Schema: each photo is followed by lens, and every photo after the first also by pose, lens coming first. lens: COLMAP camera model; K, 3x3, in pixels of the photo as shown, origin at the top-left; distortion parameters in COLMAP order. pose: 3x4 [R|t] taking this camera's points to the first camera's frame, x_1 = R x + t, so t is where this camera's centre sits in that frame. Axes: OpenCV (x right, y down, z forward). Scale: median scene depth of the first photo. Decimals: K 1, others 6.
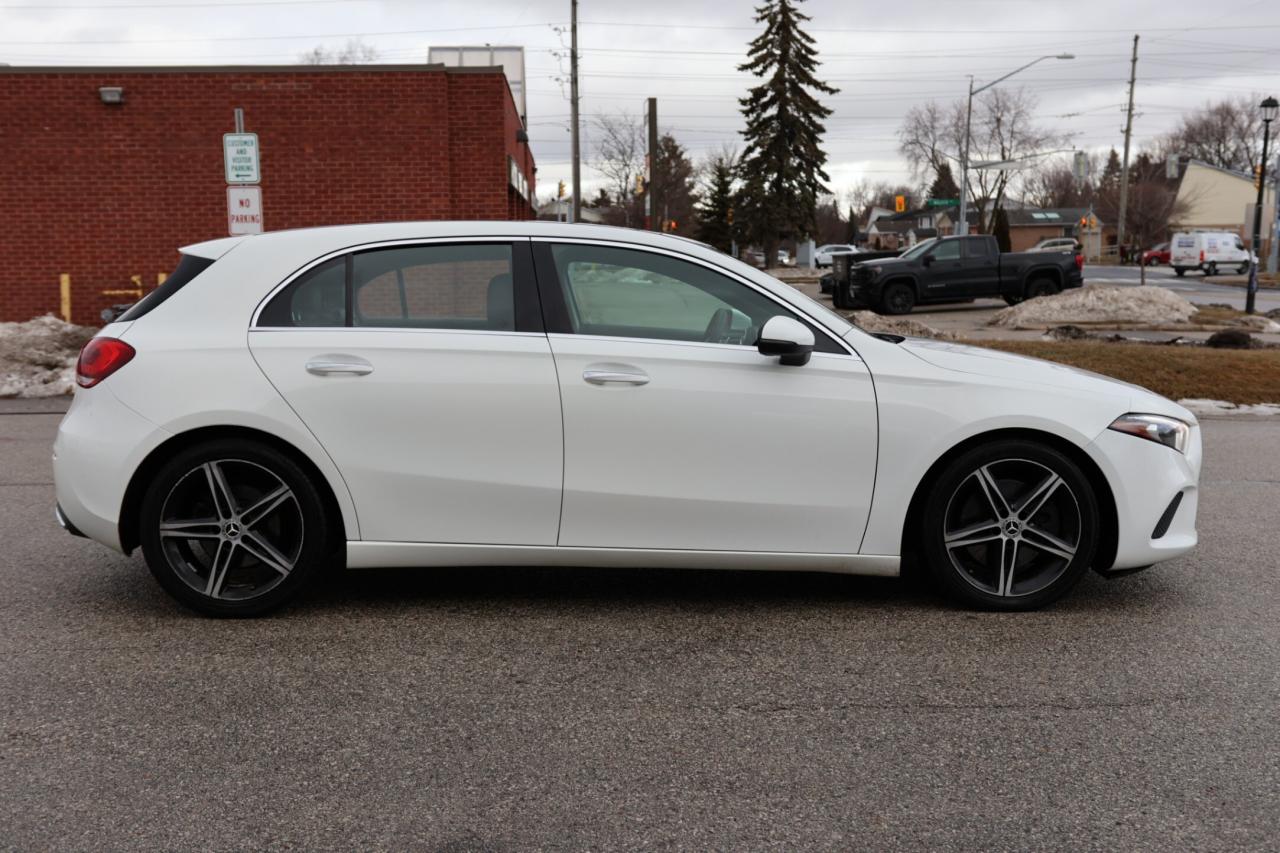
lens RADIAL K [[1365.7, 0, 640.0], [0, 1365.7, 426.5], [0, 0, 1]] dist [-0.022205, 0.097589]
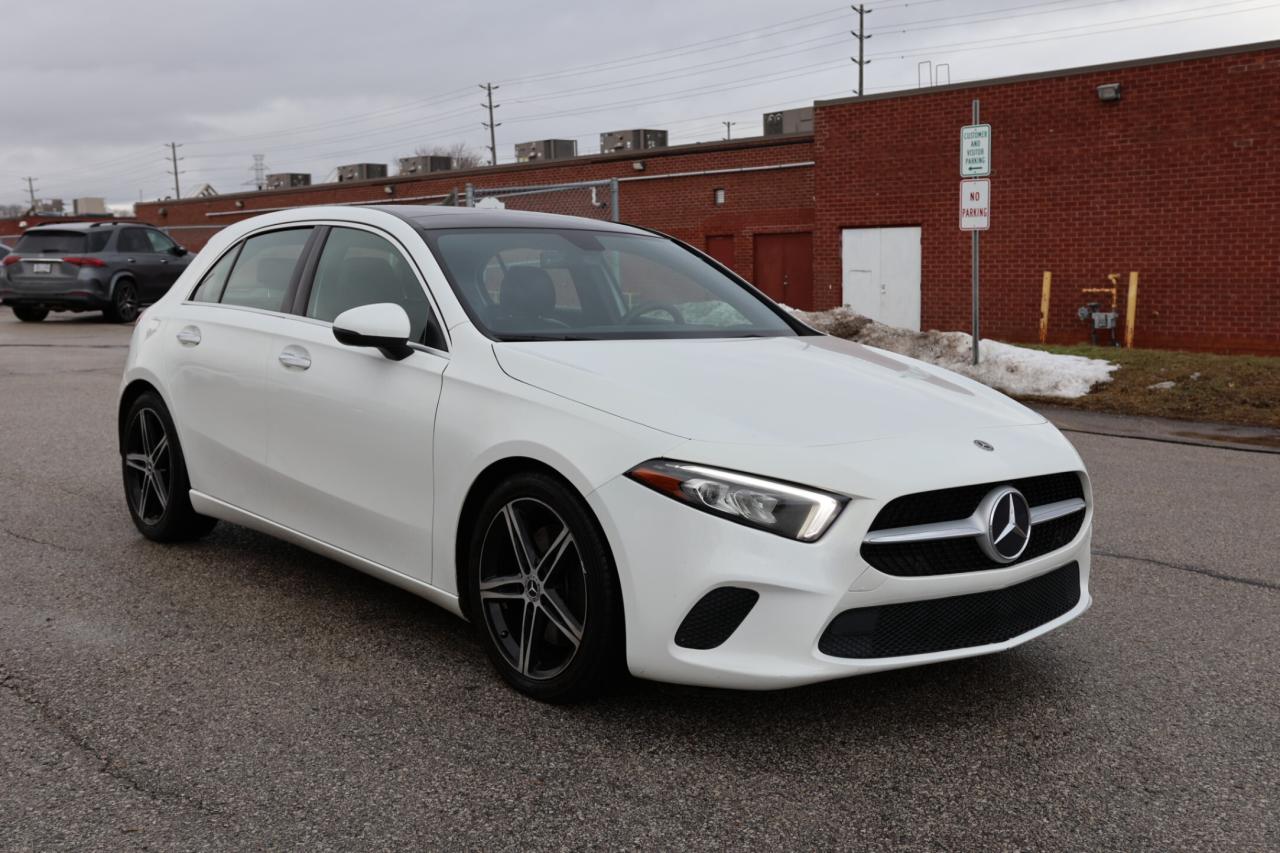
lens RADIAL K [[1365.7, 0, 640.0], [0, 1365.7, 426.5], [0, 0, 1]] dist [-0.022205, 0.097589]
pose [[0.621834, 0.096488, -0.777182, 0.194729], [-0.097622, 0.994191, 0.045322, -0.012261], [0.777041, 0.047687, 0.627641, 0.122024]]
